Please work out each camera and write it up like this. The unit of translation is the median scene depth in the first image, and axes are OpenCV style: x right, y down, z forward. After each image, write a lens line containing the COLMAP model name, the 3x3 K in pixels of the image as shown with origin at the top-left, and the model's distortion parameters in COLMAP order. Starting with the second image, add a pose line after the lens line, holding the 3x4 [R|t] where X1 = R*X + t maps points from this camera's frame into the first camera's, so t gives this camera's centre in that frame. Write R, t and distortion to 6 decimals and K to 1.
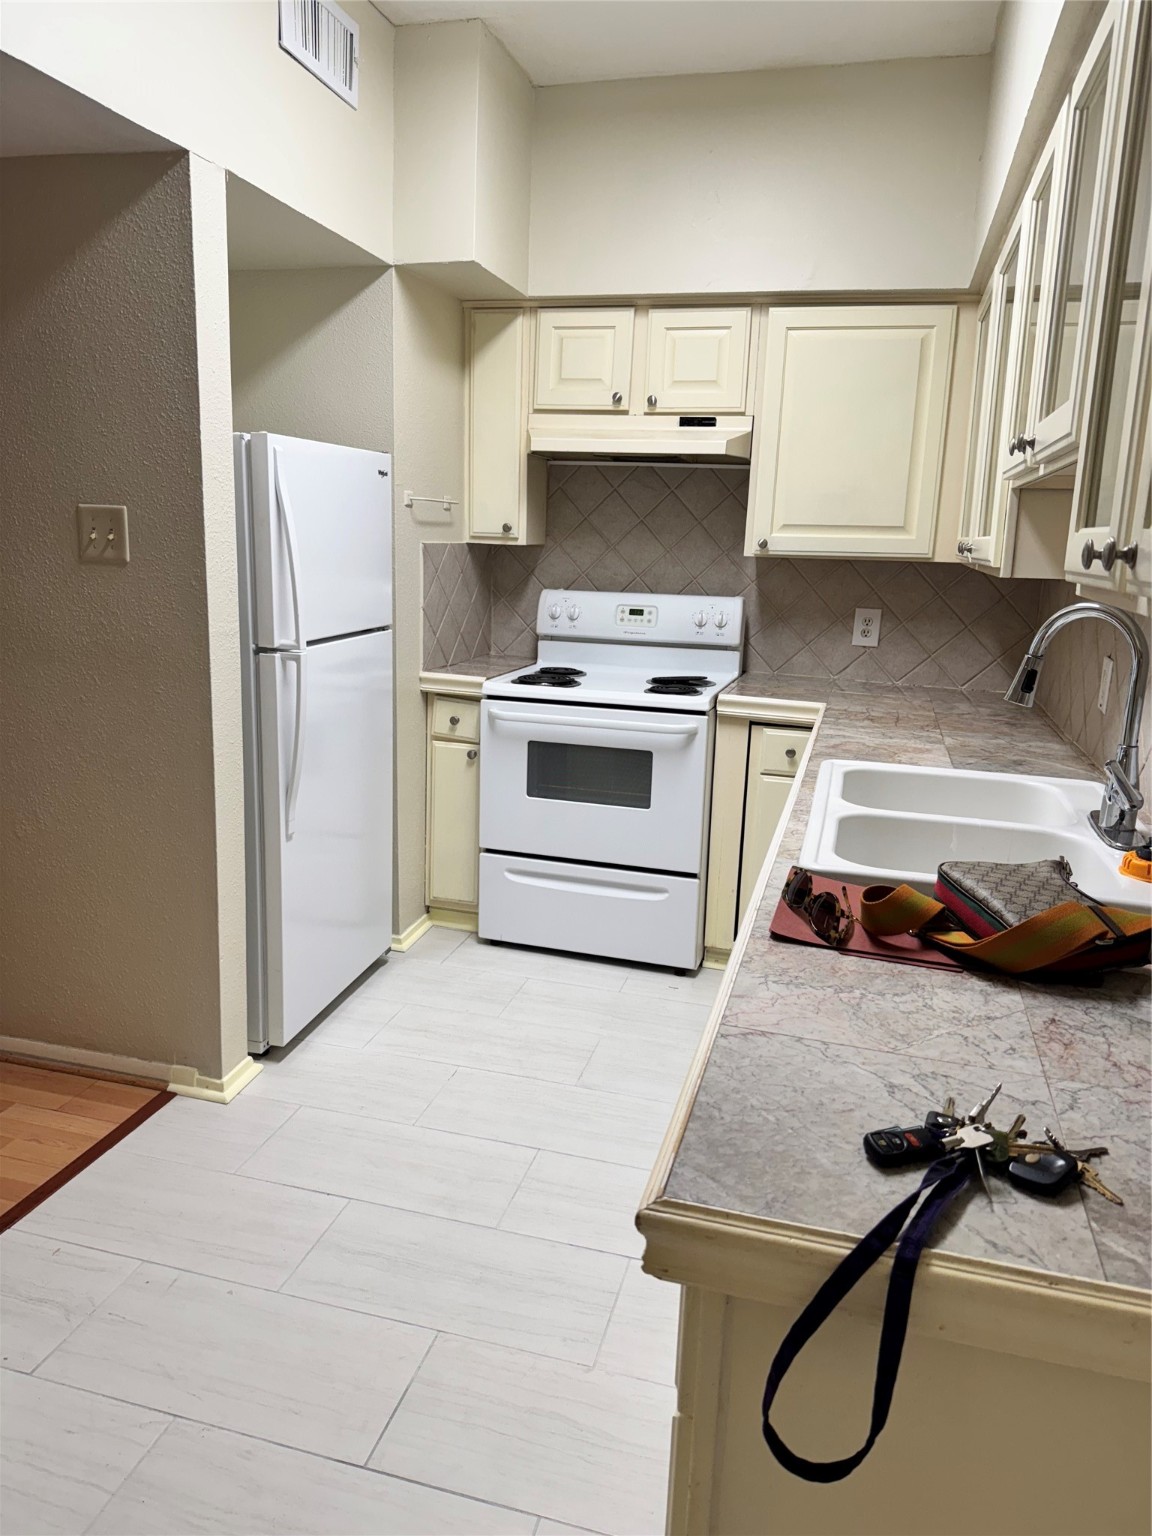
lens RADIAL K [[1075.0, 0, 568.0], [0, 1075.0, 770.7], [0, 0, 1]] dist [-0.008405, -0.002172]
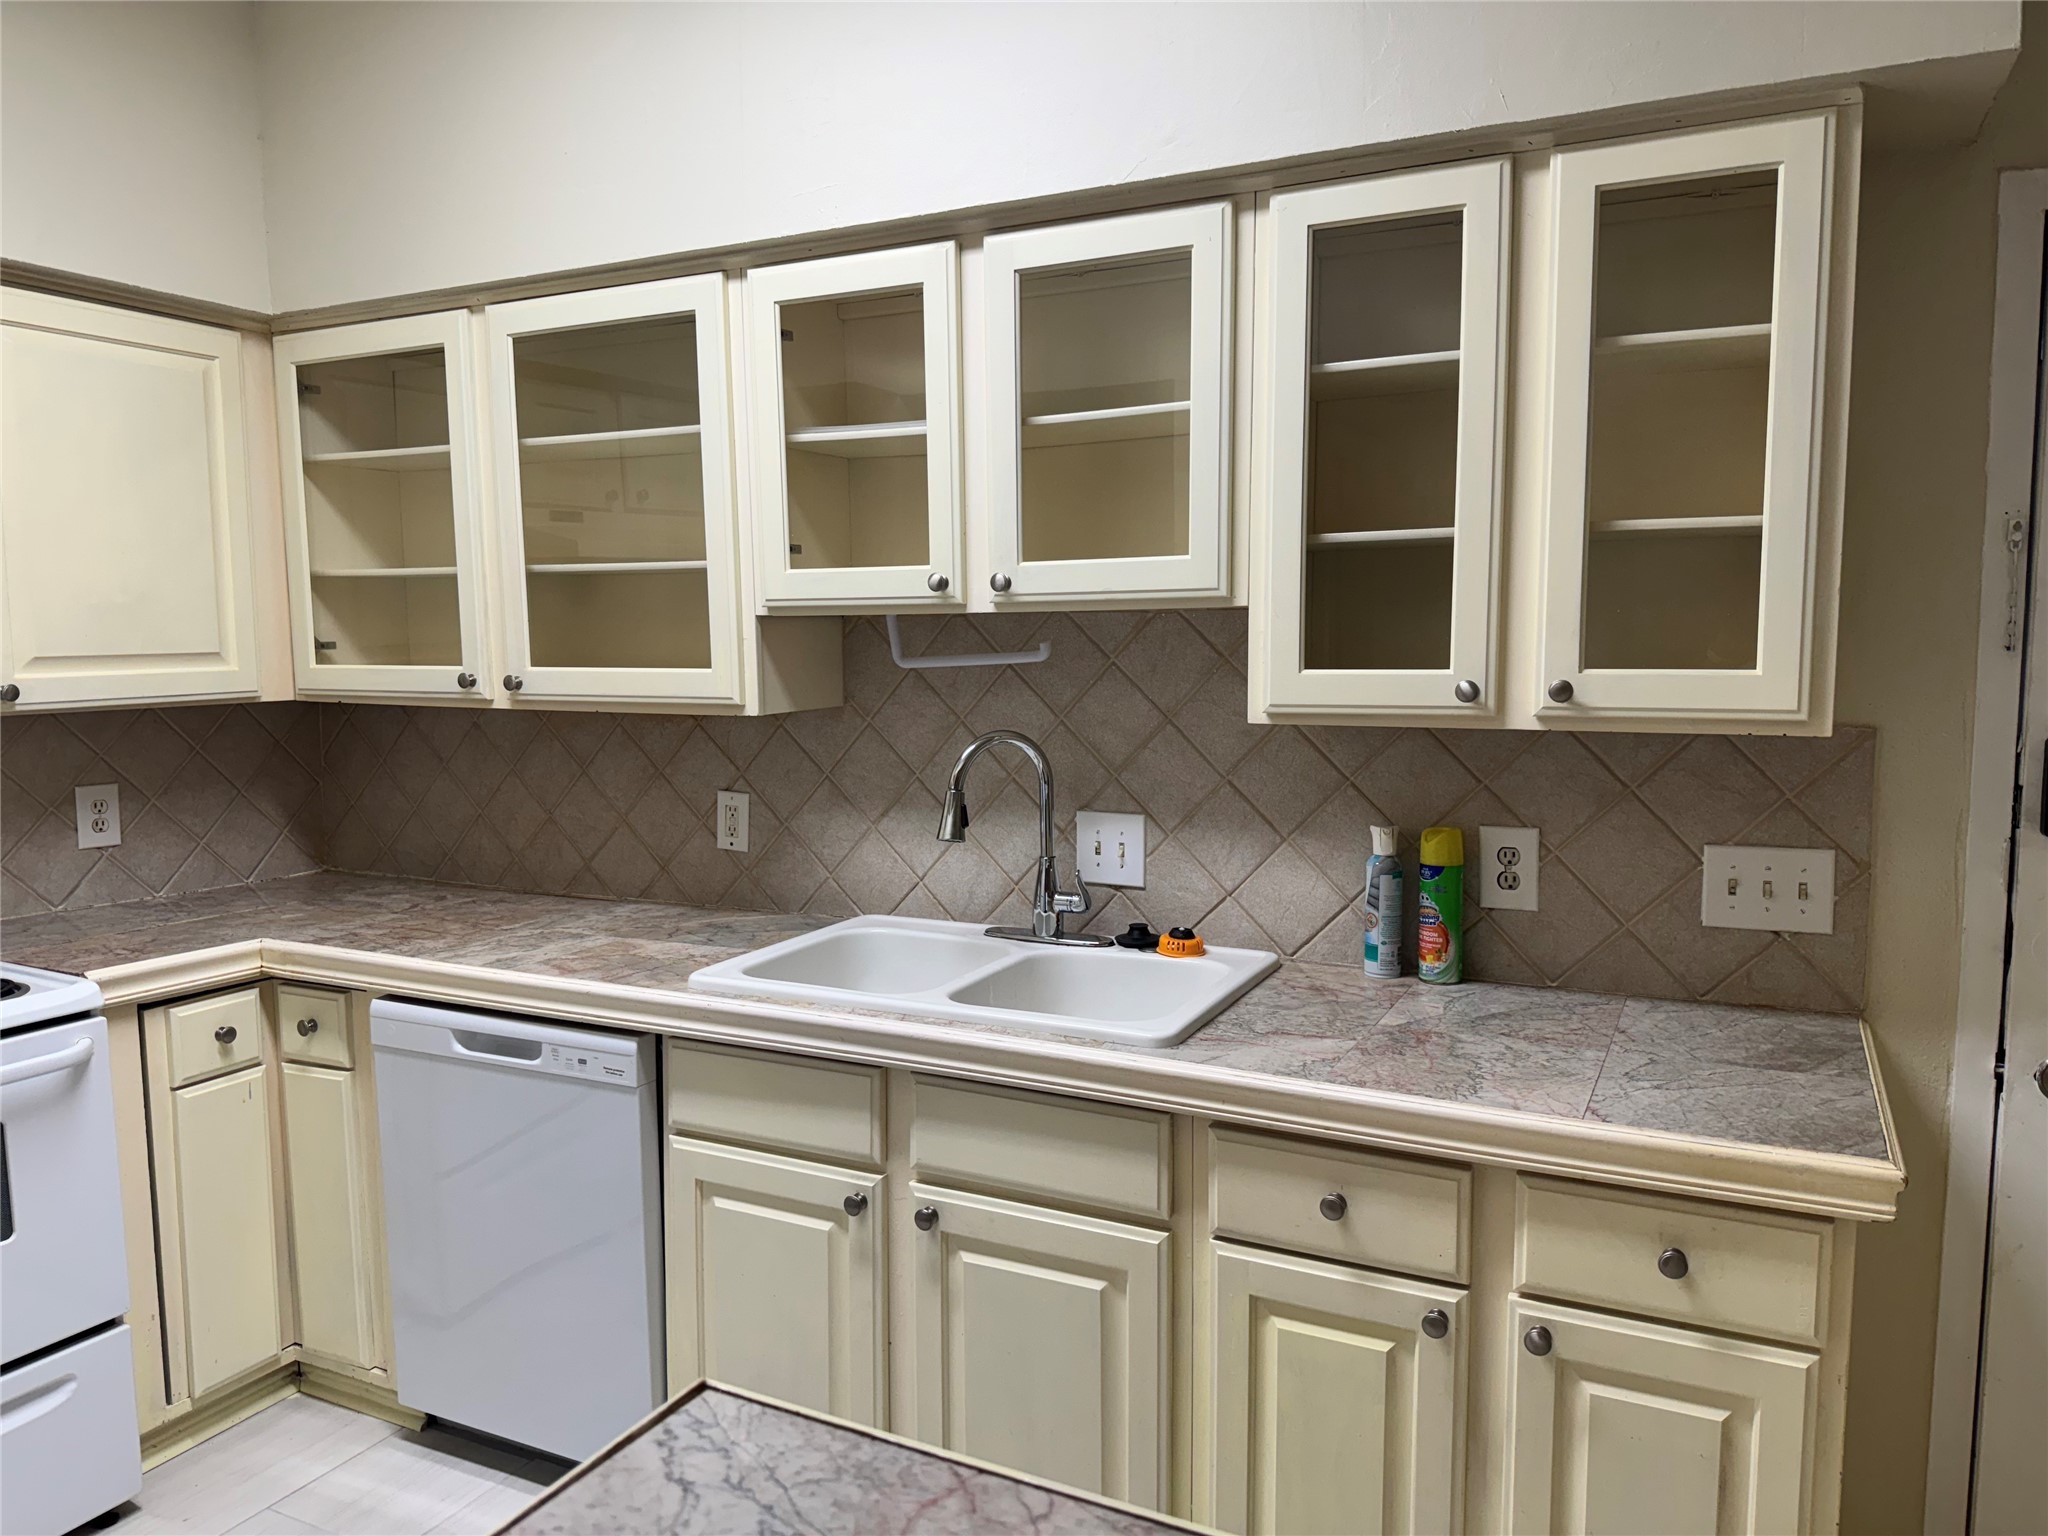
lens RADIAL K [[1433.4, 0, 1016.7], [0, 1433.4, 769.3], [0, 0, 1]] dist [-0.008405, -0.002172]
pose [[0.191568, -0.123968, 0.973619, -0.438505], [0.227114, 0.970666, 0.078905, -0.117303], [-0.954841, 0.206007, 0.214104, 0.375096]]
